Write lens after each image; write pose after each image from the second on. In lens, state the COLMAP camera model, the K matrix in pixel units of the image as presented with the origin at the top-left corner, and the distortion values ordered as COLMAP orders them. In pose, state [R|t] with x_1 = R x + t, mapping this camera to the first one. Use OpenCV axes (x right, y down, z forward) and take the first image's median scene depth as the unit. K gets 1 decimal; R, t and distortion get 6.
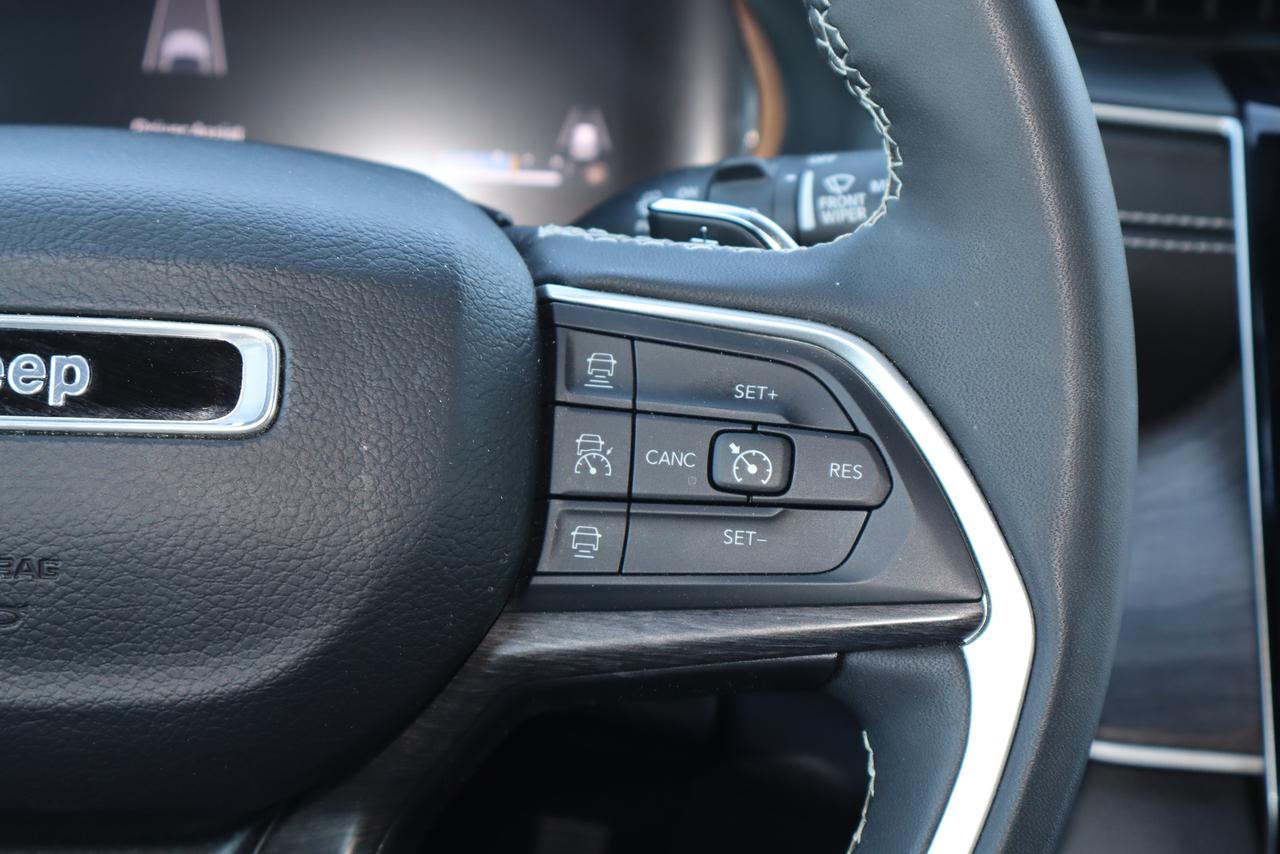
lens RADIAL K [[2225.0, 0, 640.2], [0, 2225.0, 425.0], [0, 0, 1]] dist [0.056443, 0.000000]
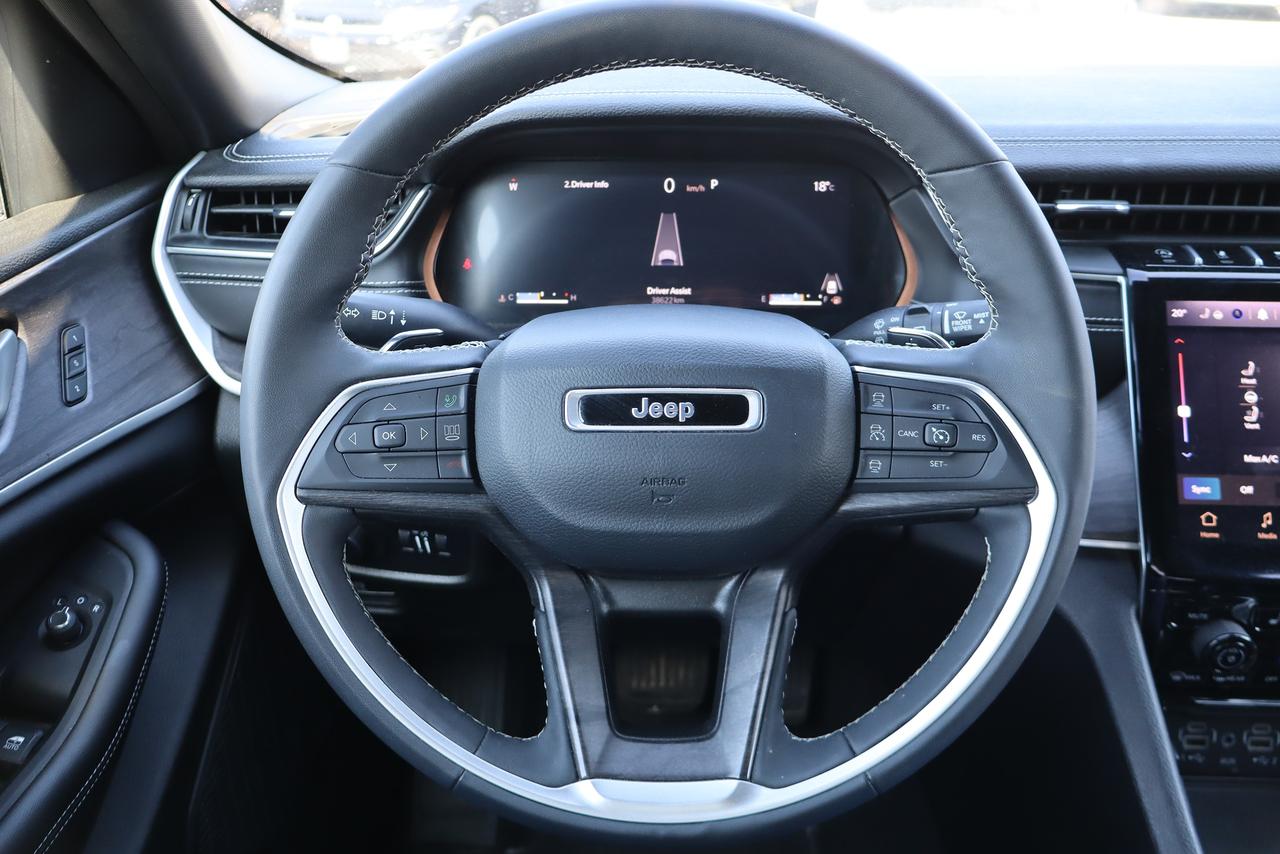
lens RADIAL K [[1070.3, 0, 639.7], [0, 1070.3, 429.5], [0, 0, 1]] dist [-0.000391, 0.005582]
pose [[0.991082, -0.021862, -0.131448, -0.131168], [0.028377, 0.998449, 0.047893, -0.057943], [0.130197, -0.051196, 0.990165, -0.273555]]
